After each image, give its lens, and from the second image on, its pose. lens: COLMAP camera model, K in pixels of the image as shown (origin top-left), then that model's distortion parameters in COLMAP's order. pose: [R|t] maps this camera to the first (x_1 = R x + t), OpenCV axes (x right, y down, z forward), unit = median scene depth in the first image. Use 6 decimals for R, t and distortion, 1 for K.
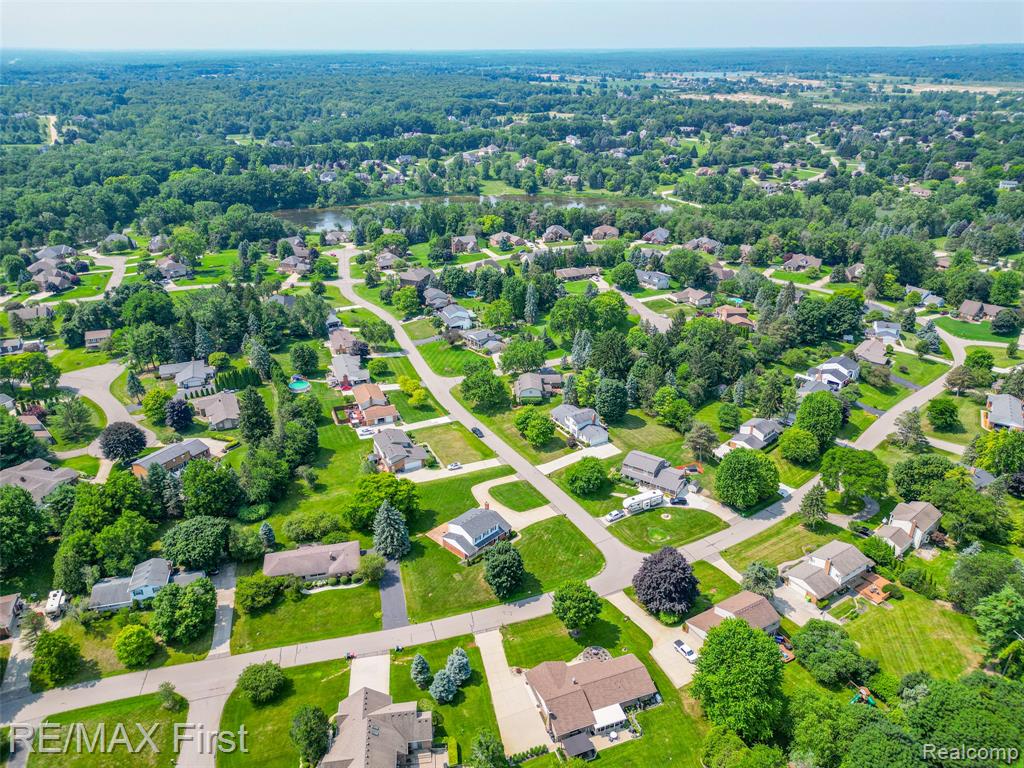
lens RADIAL K [[727.9, 0, 512.0], [0, 727.9, 384.0], [0, 0, 1]] dist [0.013651, -0.000799]
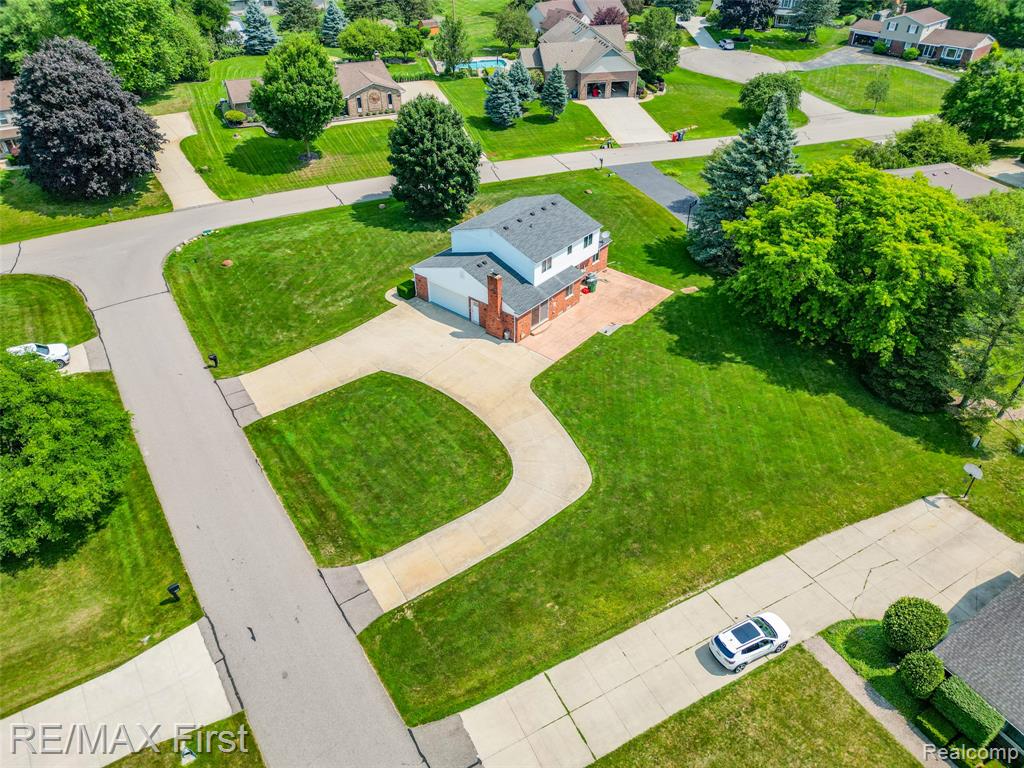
lens RADIAL K [[727.9, 0, 512.0], [0, 727.9, 384.0], [0, 0, 1]] dist [0.013651, -0.000799]
pose [[-0.997004, 0.042131, -0.064865, -0.024401], [-0.035784, 0.492225, 0.869732, -0.066154], [0.068571, 0.869448, -0.489243, 1.315562]]
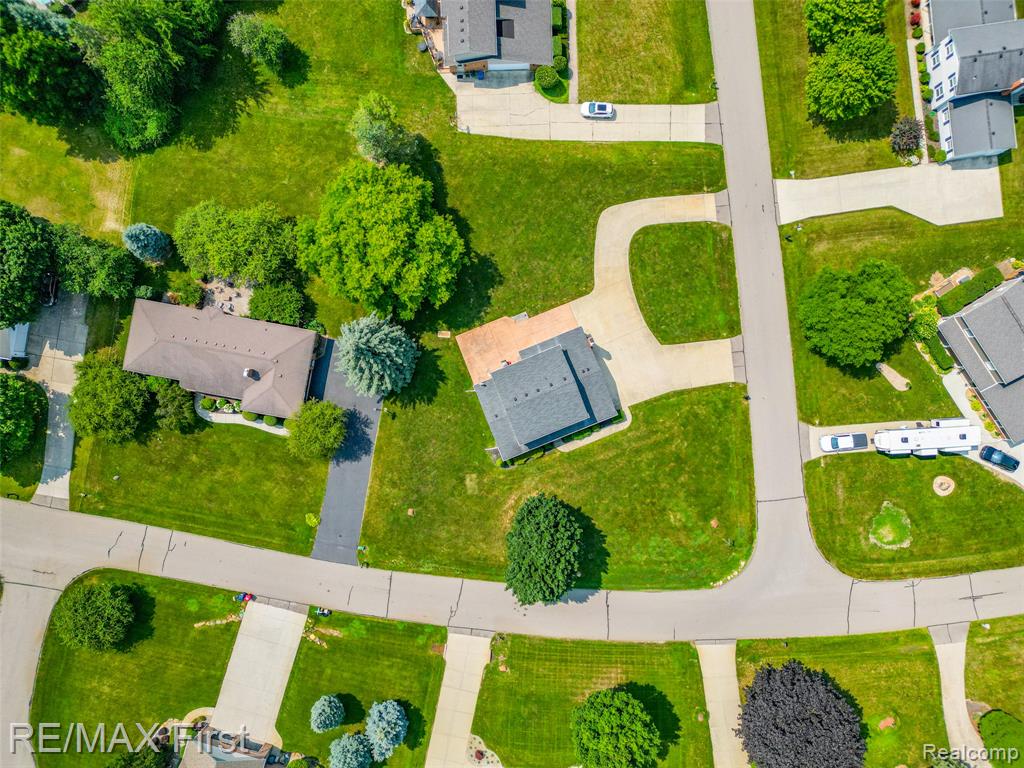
lens RADIAL K [[727.9, 0, 512.0], [0, 727.9, 384.0], [0, 0, 1]] dist [0.013651, -0.000799]
pose [[0.916039, 0.401081, -0.002571, -0.077187], [-0.164928, 0.382511, 0.909112, -0.256047], [0.365611, -0.832357, 0.416545, 0.865391]]
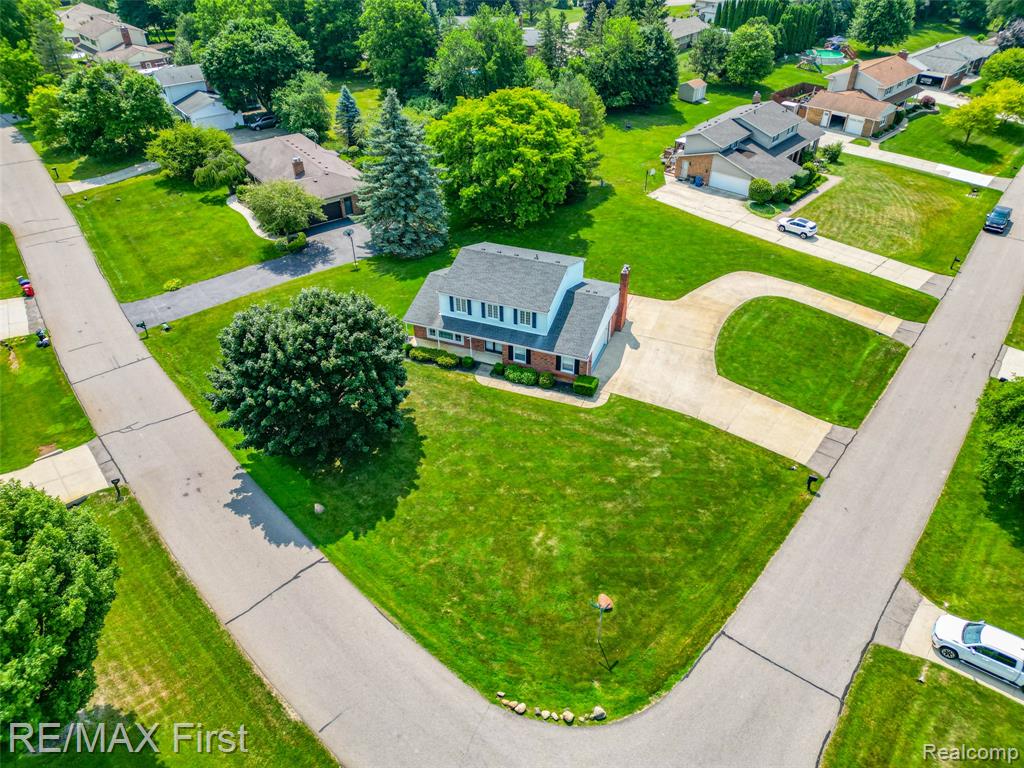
lens RADIAL K [[727.9, 0, 512.0], [0, 727.9, 384.0], [0, 0, 1]] dist [0.013651, -0.000799]
pose [[0.387128, 0.538443, -0.748472, 0.221544], [-0.374774, 0.833577, 0.405825, 0.109717], [0.842423, 0.123402, 0.524495, 0.906389]]
